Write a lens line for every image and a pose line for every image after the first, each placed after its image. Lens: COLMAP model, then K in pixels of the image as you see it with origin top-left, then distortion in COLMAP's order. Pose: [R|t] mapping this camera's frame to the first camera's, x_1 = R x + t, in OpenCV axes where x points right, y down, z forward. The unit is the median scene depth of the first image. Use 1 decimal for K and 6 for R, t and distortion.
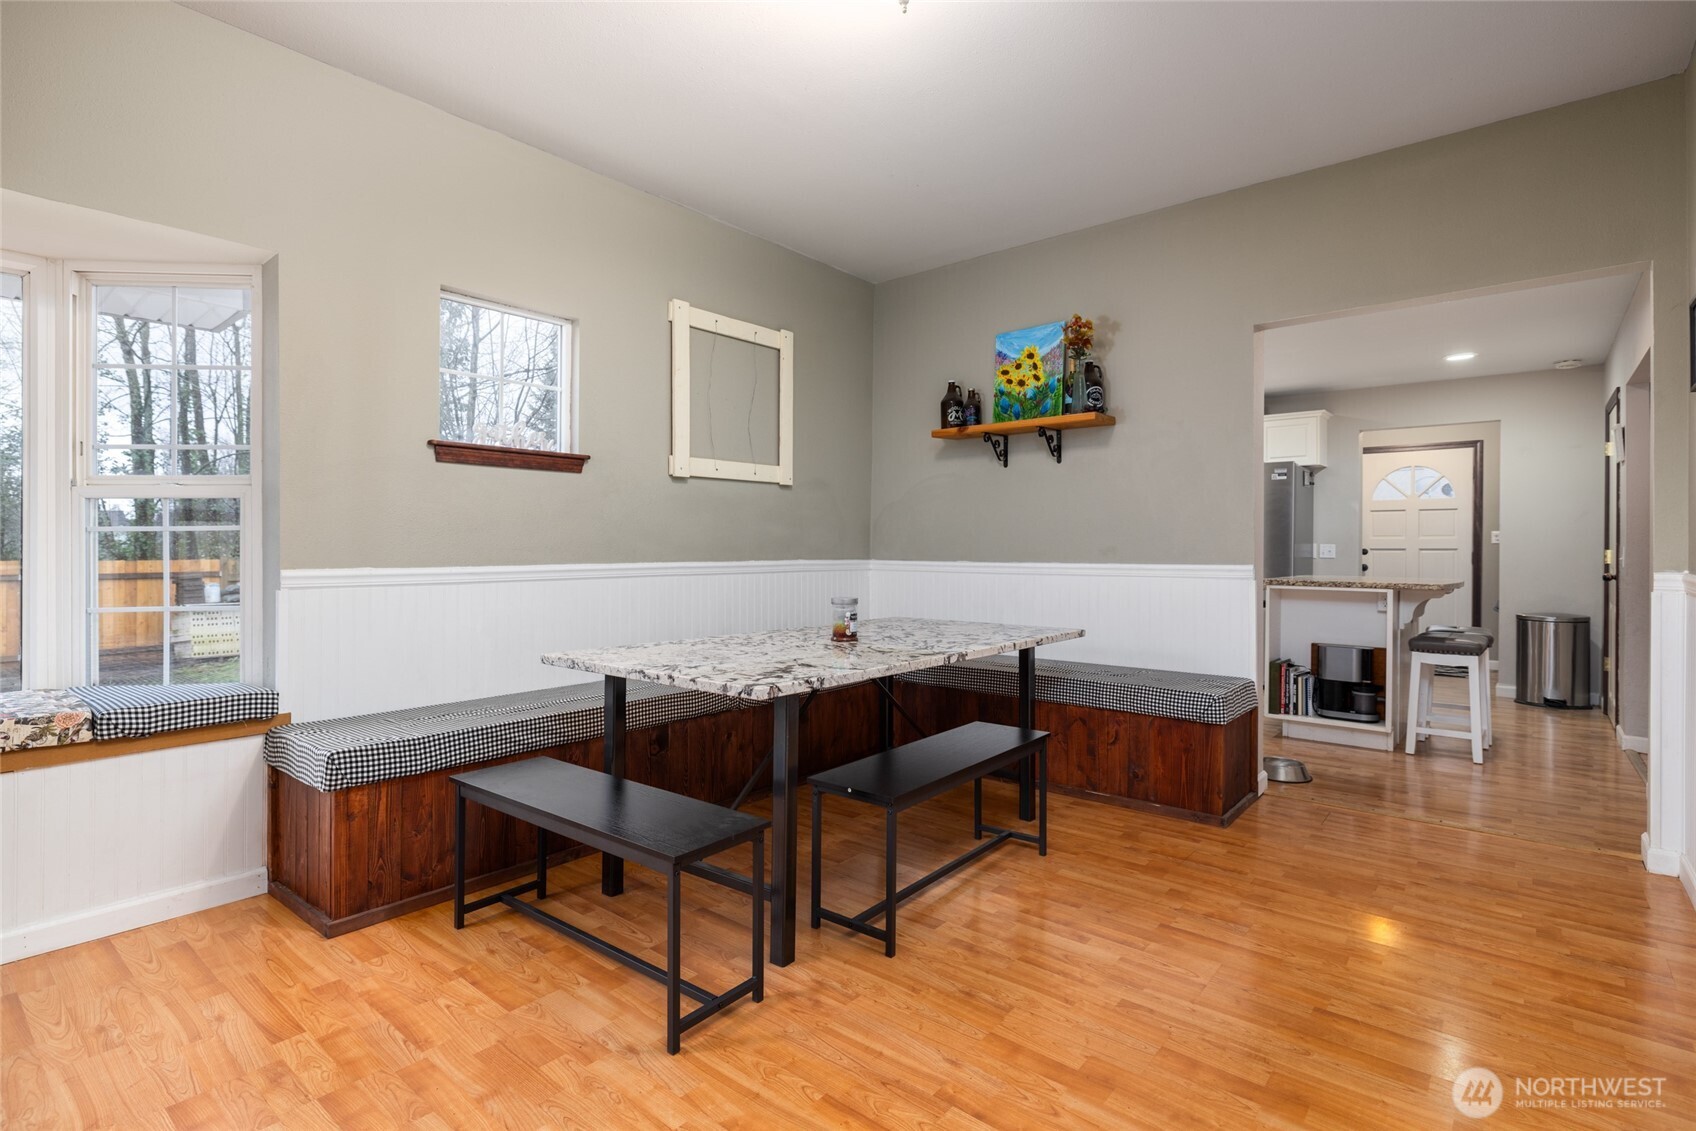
lens RADIAL K [[825.2, 0, 847.3], [0, 825.2, 546.4], [0, 0, 1]] dist [-0.003806, -0.000583]
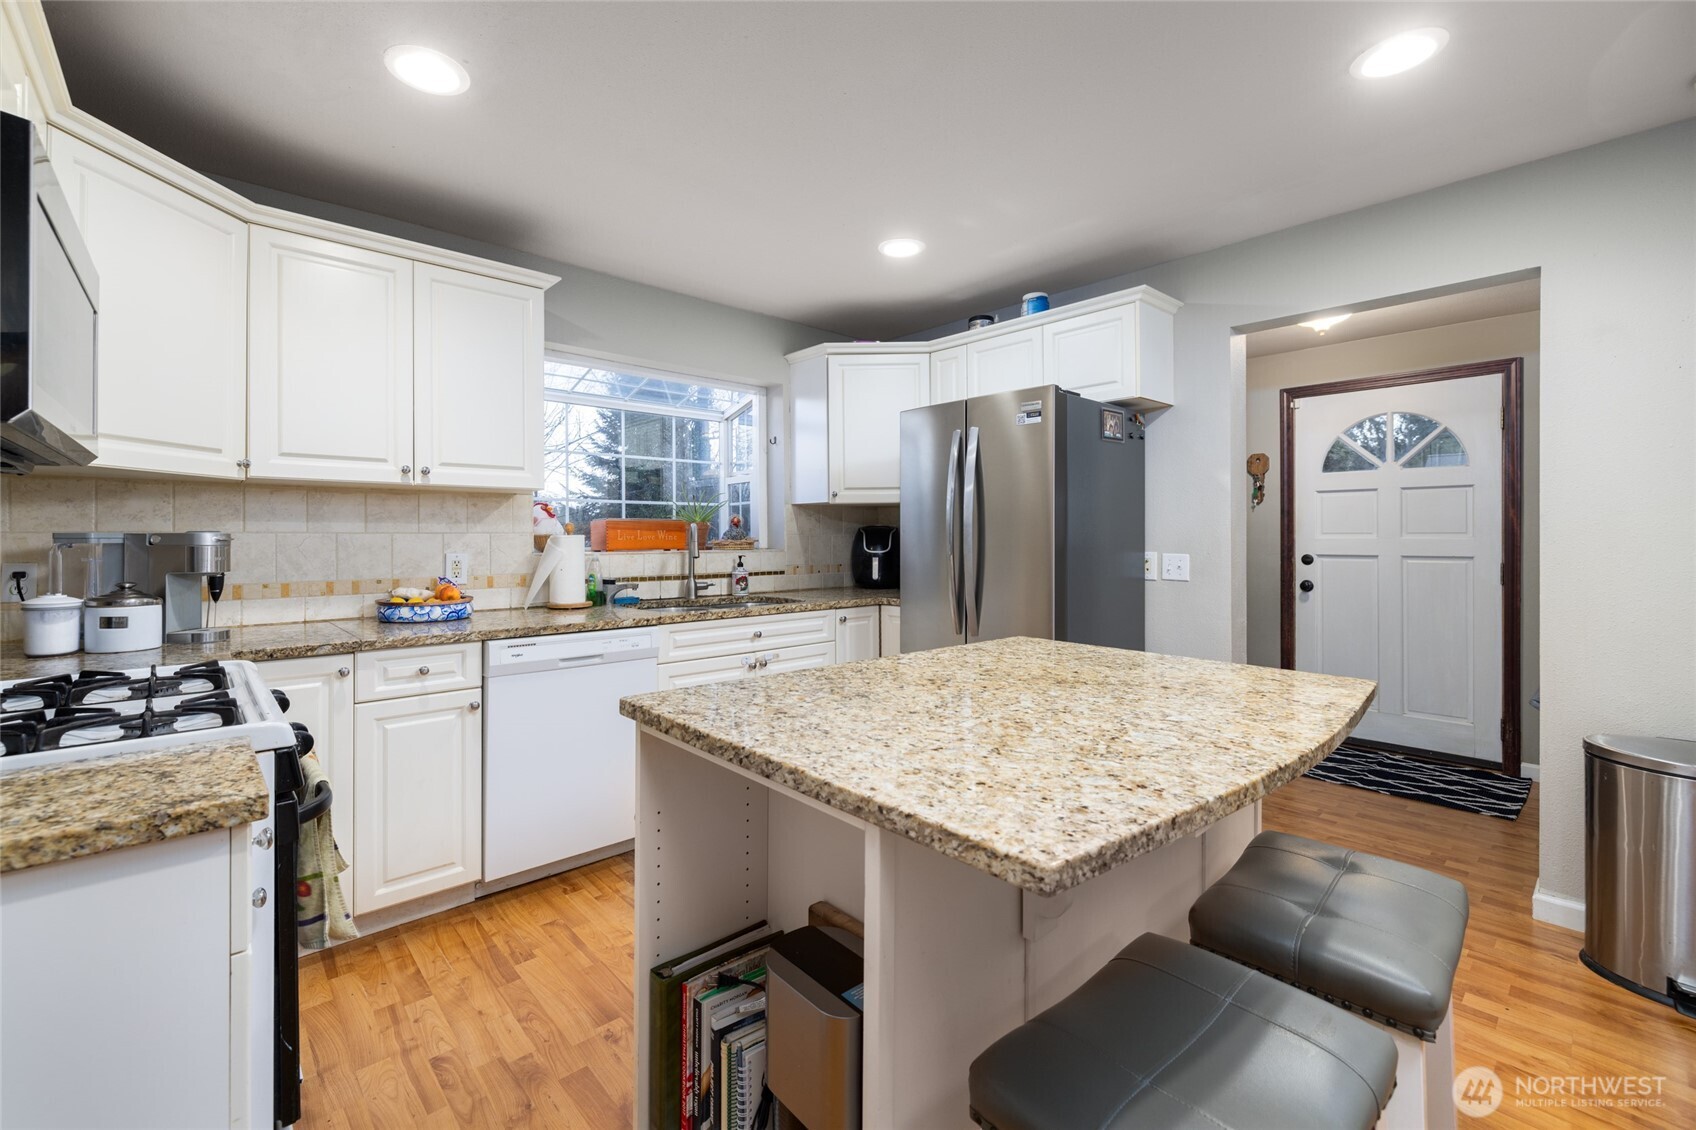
lens RADIAL K [[700.3, 0, 848.3], [0, 700.3, 534.3], [0, 0, 1]] dist [-0.000159, -0.000207]
pose [[0.990032, -0.001761, -0.140835, 0.448663], [0.001635, 0.999998, -0.001011, -0.014924], [0.140837, 0.000770, 0.990033, 0.542459]]
